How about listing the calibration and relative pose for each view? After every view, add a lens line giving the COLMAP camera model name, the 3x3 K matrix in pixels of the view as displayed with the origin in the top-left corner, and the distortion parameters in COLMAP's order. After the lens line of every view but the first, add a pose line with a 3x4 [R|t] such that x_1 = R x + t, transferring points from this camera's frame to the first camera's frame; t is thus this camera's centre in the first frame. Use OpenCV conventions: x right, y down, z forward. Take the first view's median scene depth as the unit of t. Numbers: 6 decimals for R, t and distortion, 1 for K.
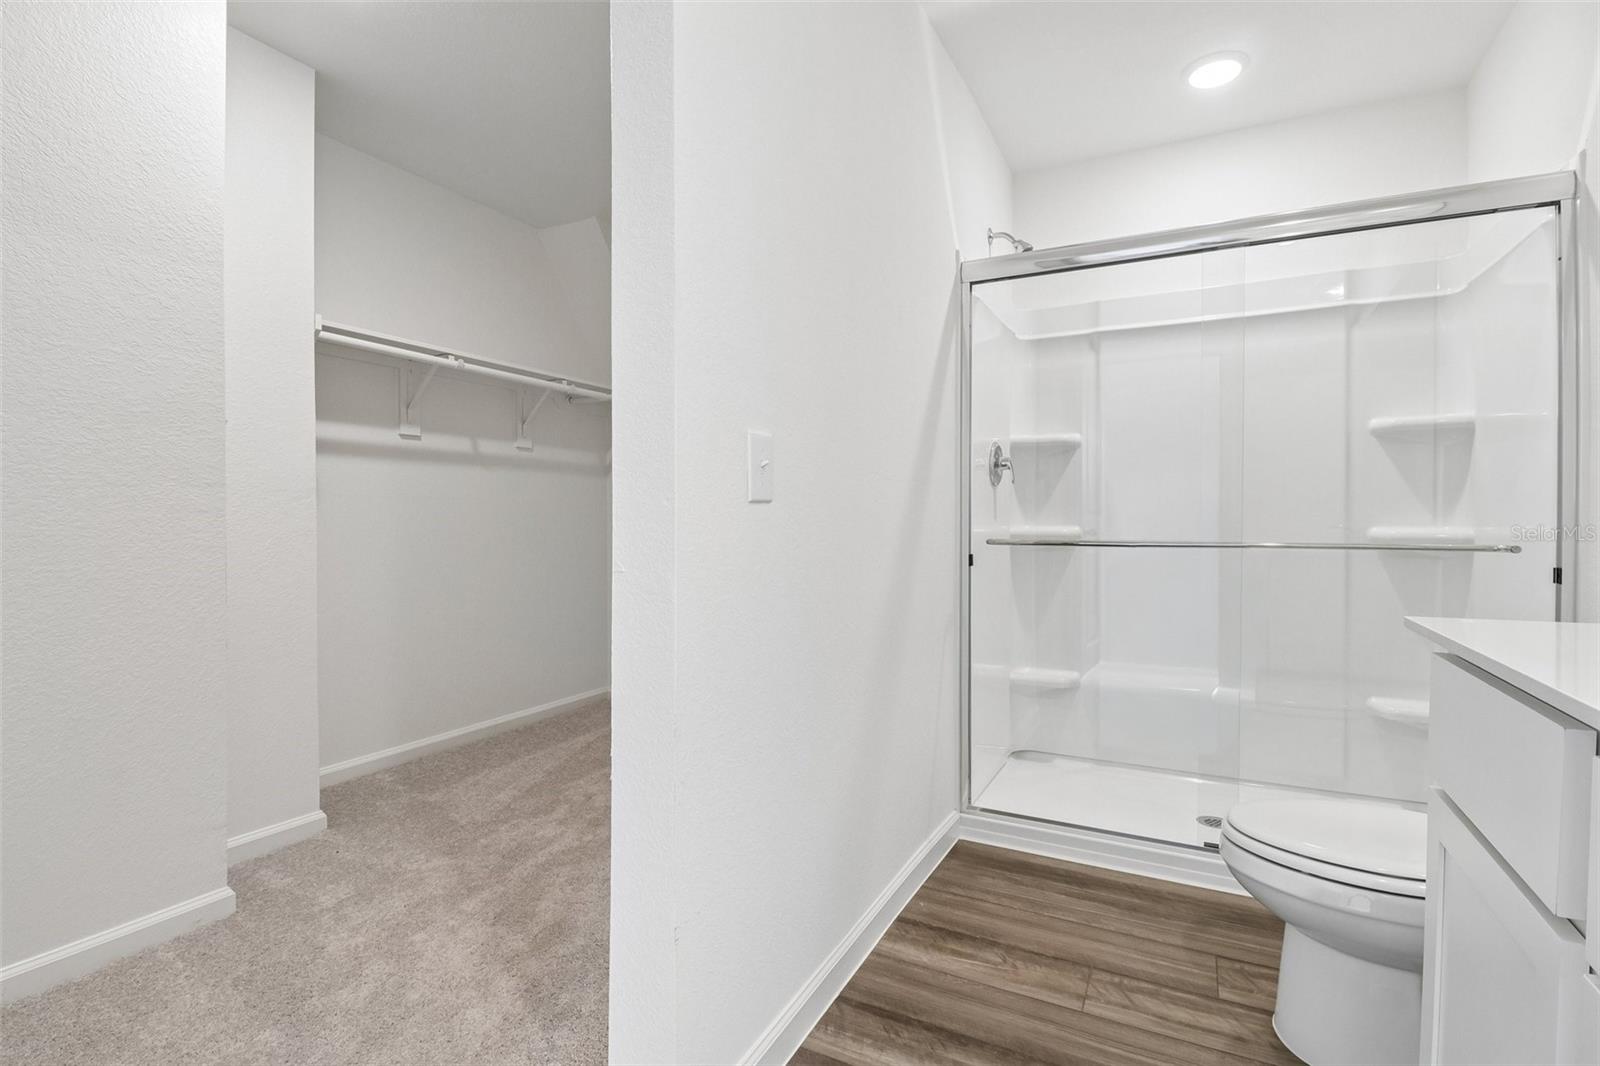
lens RADIAL K [[734.3, 0, 800.0], [0, 734.3, 533.0], [0, 0, 1]] dist [-0.000607, -0.015704]
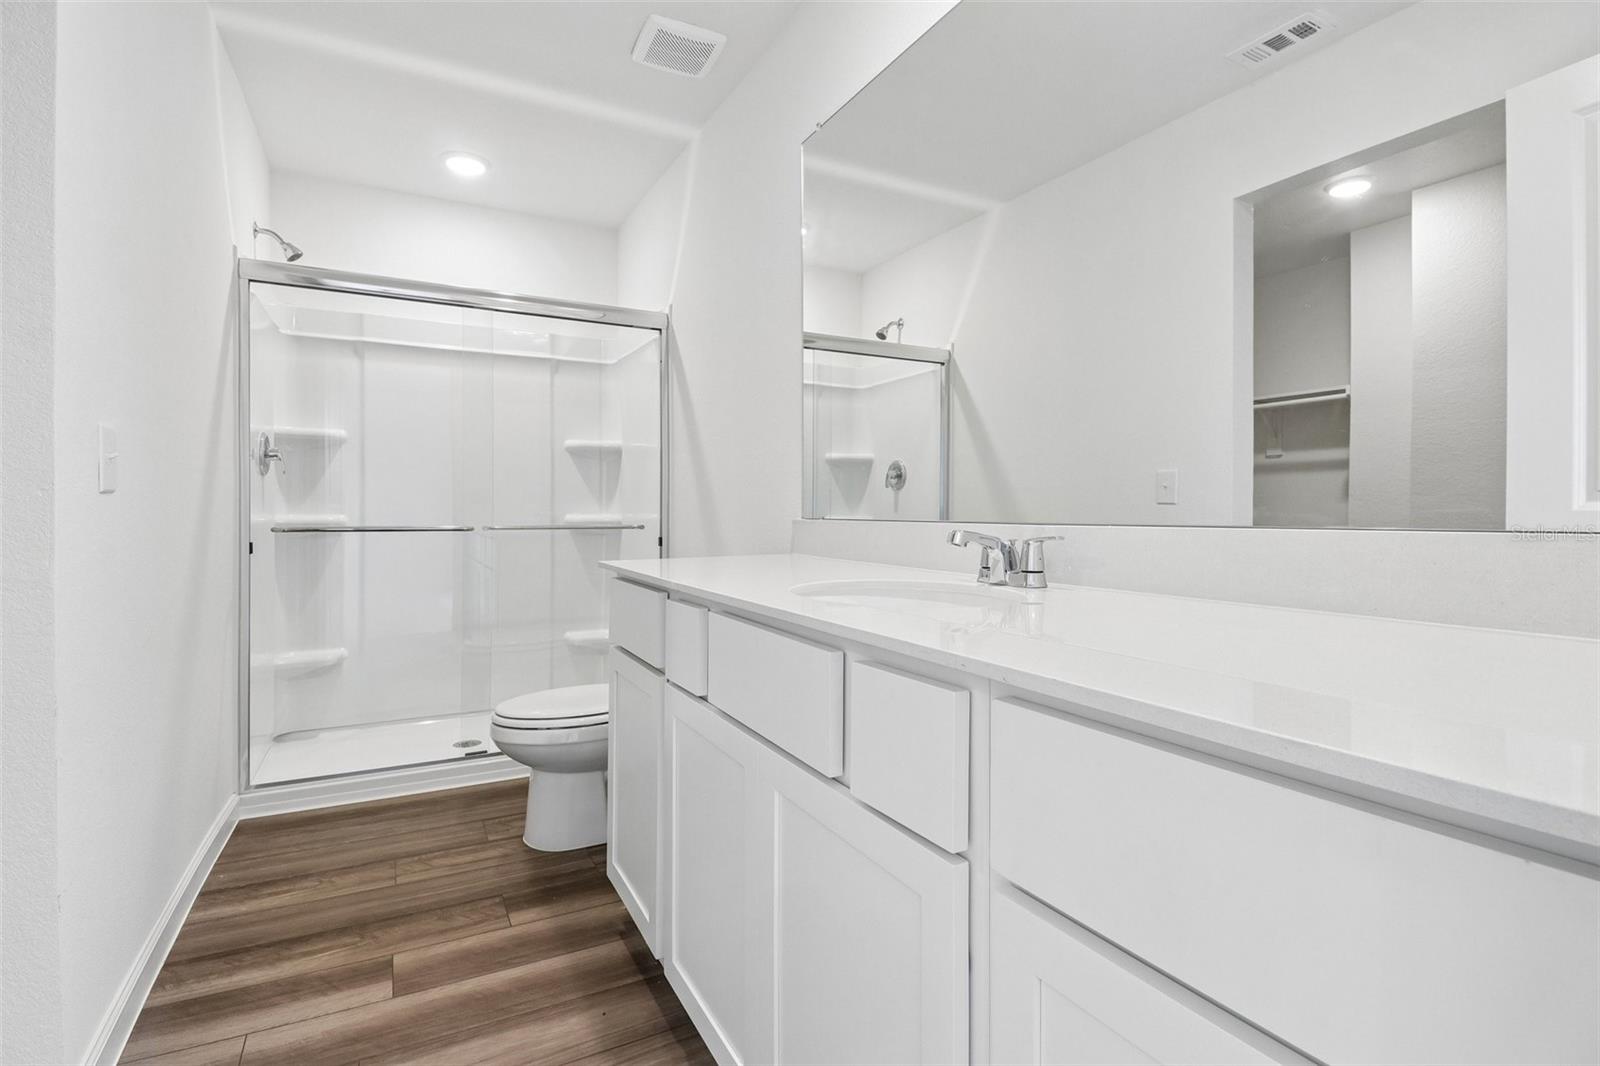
lens RADIAL K [[772.2, 0, 800.9], [0, 772.2, 507.3], [0, 0, 1]] dist [0.018845, -0.018647]
pose [[0.560056, 0.001775, 0.828453, -0.270980], [0.009971, 0.999911, -0.008883, -0.002898], [-0.828395, 0.013236, 0.559988, -0.294367]]
